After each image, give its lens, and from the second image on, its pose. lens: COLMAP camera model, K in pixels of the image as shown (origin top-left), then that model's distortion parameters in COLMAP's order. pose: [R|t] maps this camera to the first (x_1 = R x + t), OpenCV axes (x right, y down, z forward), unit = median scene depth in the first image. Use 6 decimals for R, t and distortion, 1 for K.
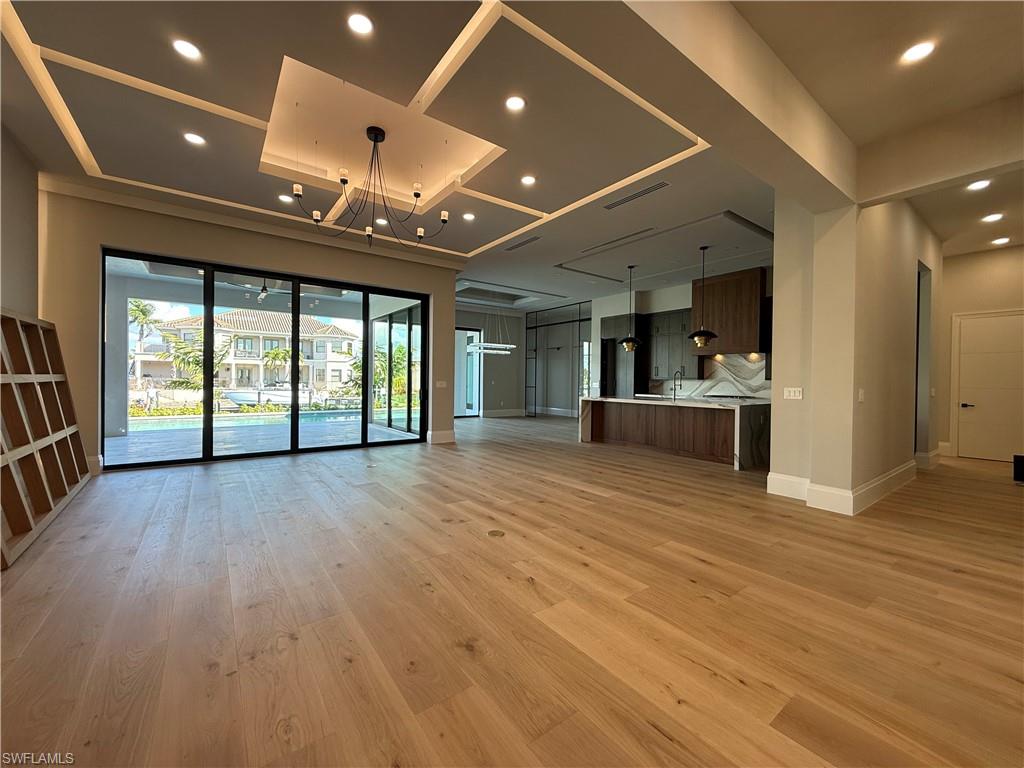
lens RADIAL K [[412.5, 0, 513.3], [0, 412.5, 382.4], [0, 0, 1]] dist [0.019023, 0.000085]
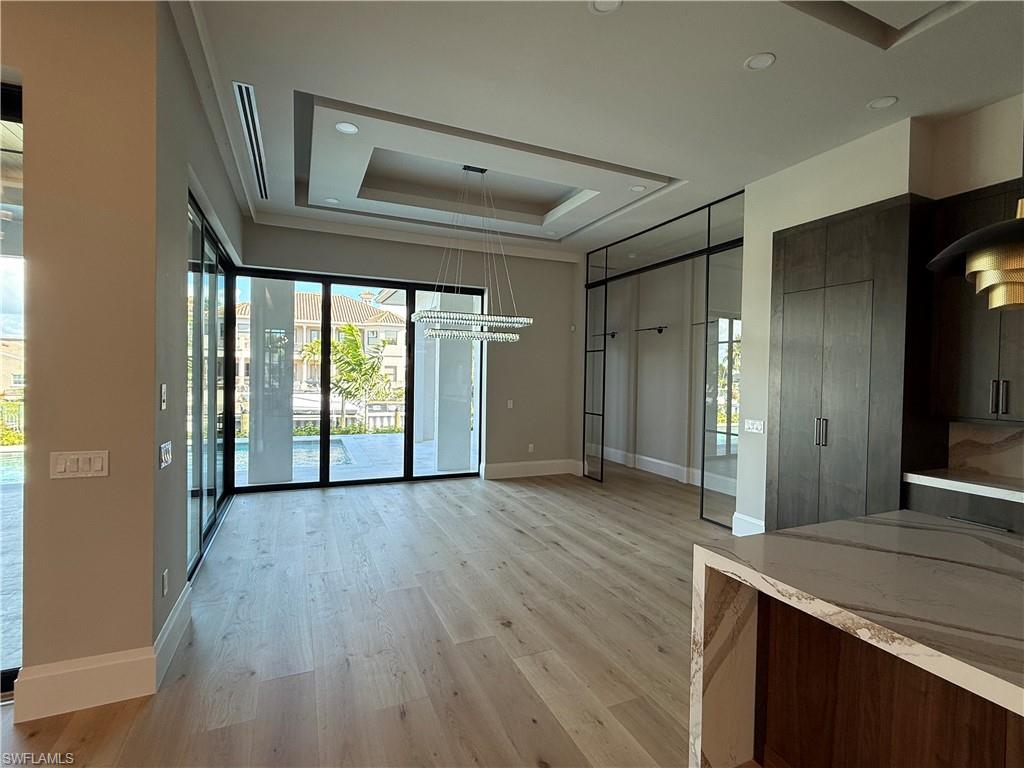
lens RADIAL K [[484.7, 0, 506.9], [0, 484.7, 382.0], [0, 0, 1]] dist [0.002673, -0.001453]
pose [[0.970549, 0.006745, -0.240810, 0.091815], [-0.005044, 0.999958, 0.007679, -0.032441], [0.240851, -0.006239, 0.970542, 0.537859]]
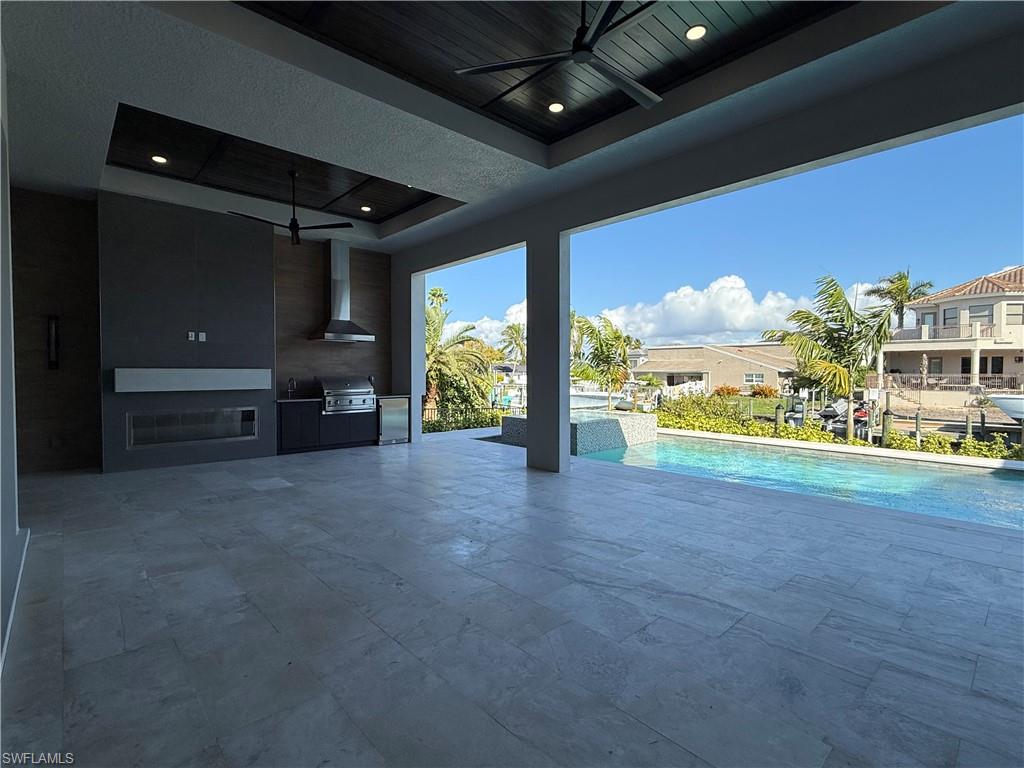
lens RADIAL K [[484.7, 0, 509.3], [0, 484.7, 383.1], [0, 0, 1]] dist [0.002673, -0.001453]
pose [[0.100114, 0.007925, -0.994944, -0.203774], [-0.001808, 0.999968, 0.007783, -0.002738], [0.994974, 0.001019, 0.100125, 0.685330]]
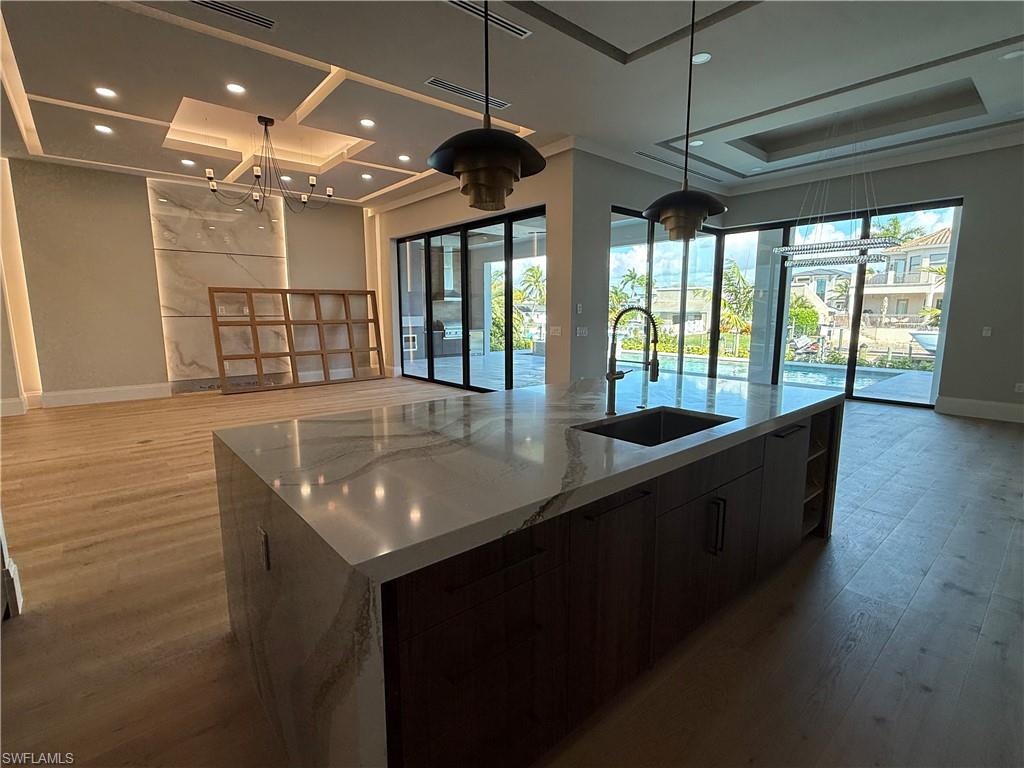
lens RADIAL K [[484.7, 0, 511.1], [0, 484.7, 383.6], [0, 0, 1]] dist [0.002673, -0.001453]
pose [[0.066964, 0.133897, -0.988730, 0.445636], [-0.000402, 0.990958, 0.134171, -0.011488], [0.997755, -0.008587, 0.066412, 0.589485]]
